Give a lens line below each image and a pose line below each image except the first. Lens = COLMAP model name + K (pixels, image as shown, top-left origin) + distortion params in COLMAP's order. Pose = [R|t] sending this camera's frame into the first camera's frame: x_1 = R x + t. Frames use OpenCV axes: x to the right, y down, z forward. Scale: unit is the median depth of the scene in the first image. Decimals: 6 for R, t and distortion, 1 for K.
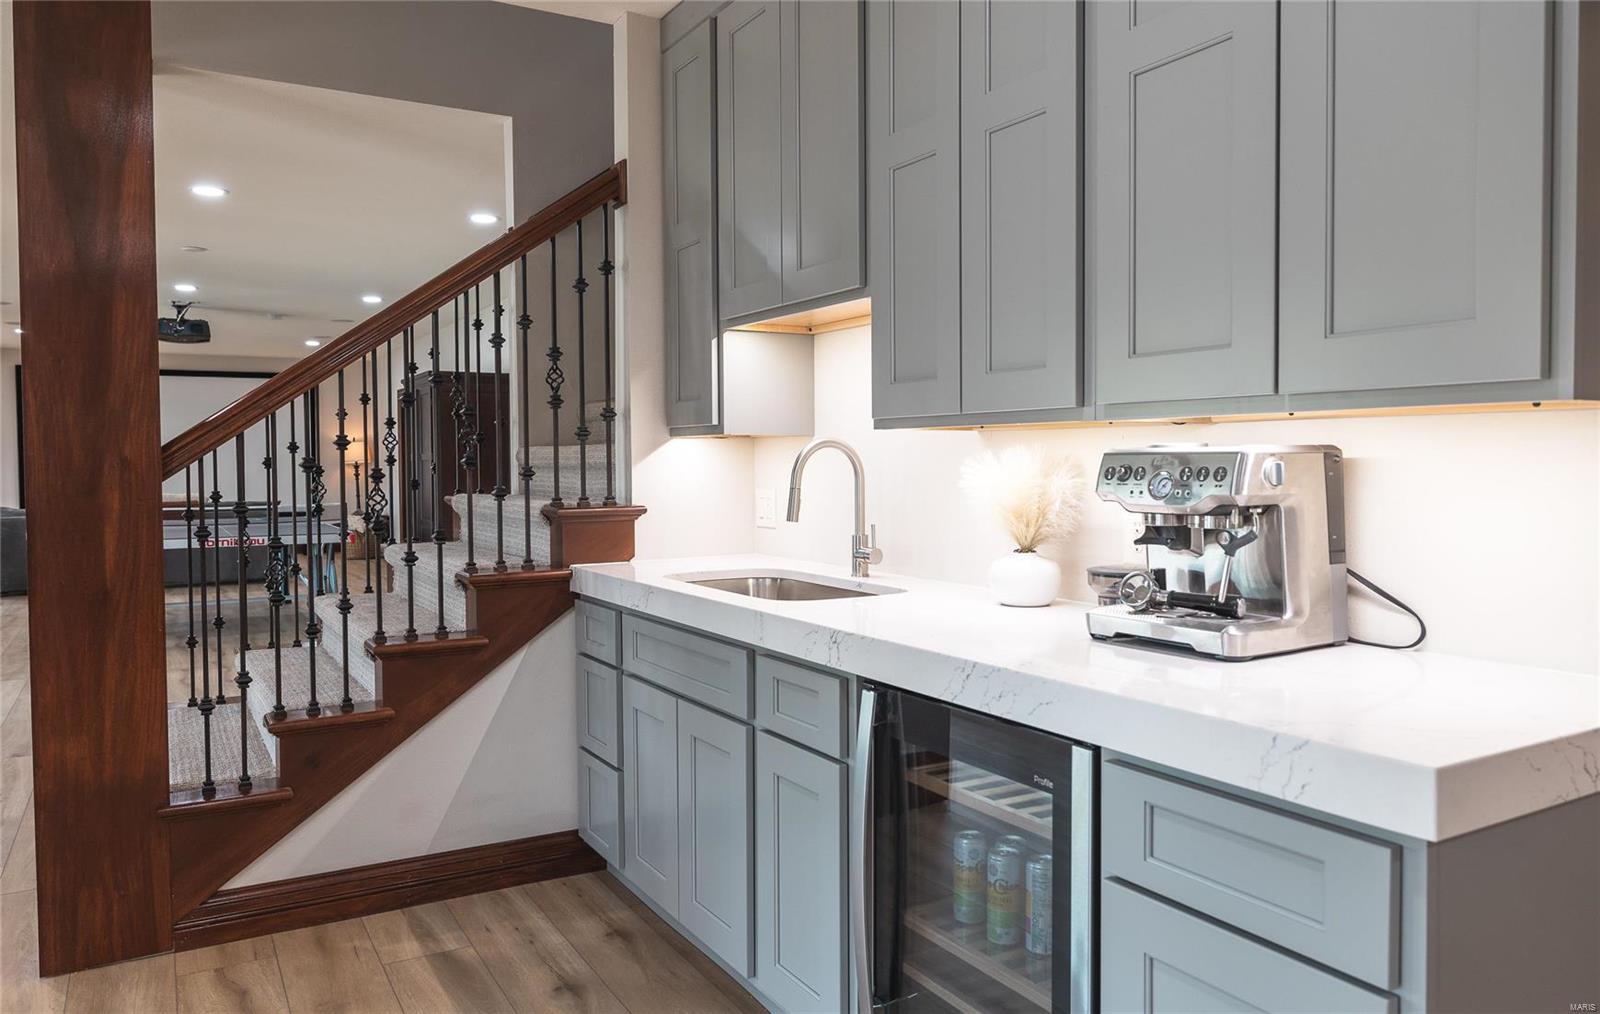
lens RADIAL K [[1113.3, 0, 800.0], [0, 1113.3, 507.0], [0, 0, 1]] dist [-0.000977, -0.000489]
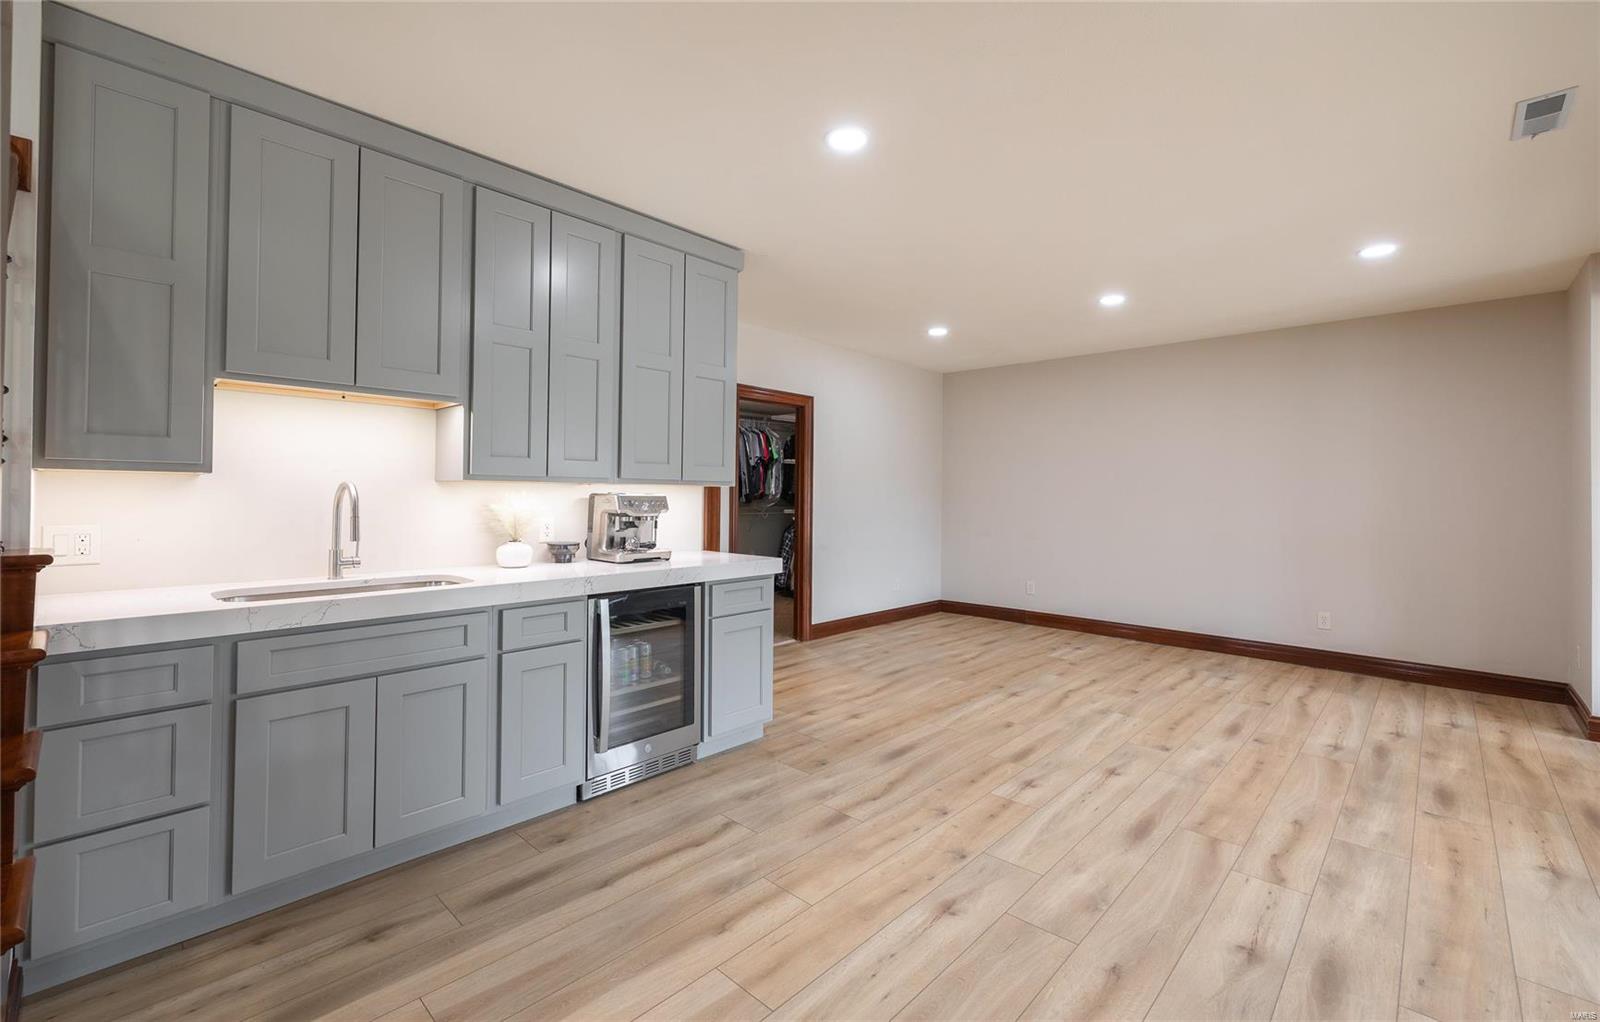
lens RADIAL K [[674.1, 0, 801.4], [0, 674.1, 482.7], [0, 0, 1]] dist [-0.000524, -0.000048]
pose [[-0.279660, 0.020143, 0.959888, -0.884153], [0.033005, 0.999391, -0.011356, -0.029015], [-0.959532, 0.028506, -0.280155, 0.628834]]
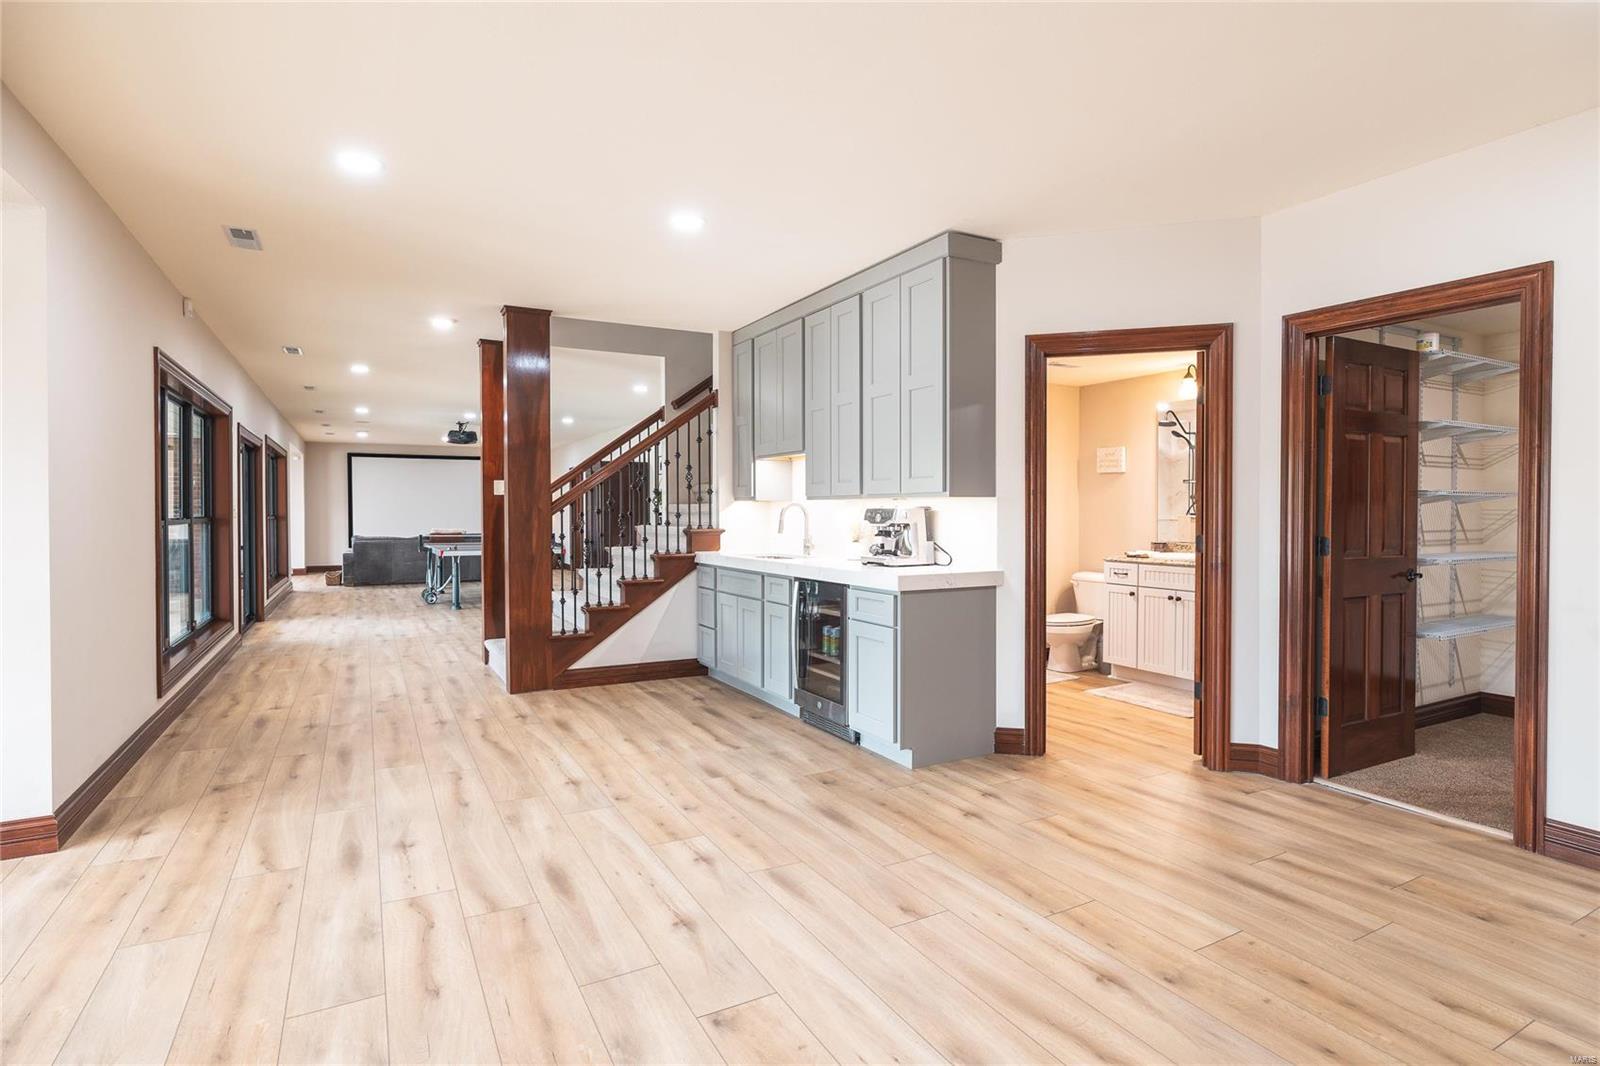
lens RADIAL K [[810.5, 0, 800.0], [0, 810.5, 533.0], [0, 0, 1]] dist [-0.002251, 0.000127]
pose [[0.999552, 0.004755, -0.029548, 0.089535], [-0.005181, 0.999884, -0.014331, 0.036641], [0.029477, 0.014477, 0.999461, -0.870619]]
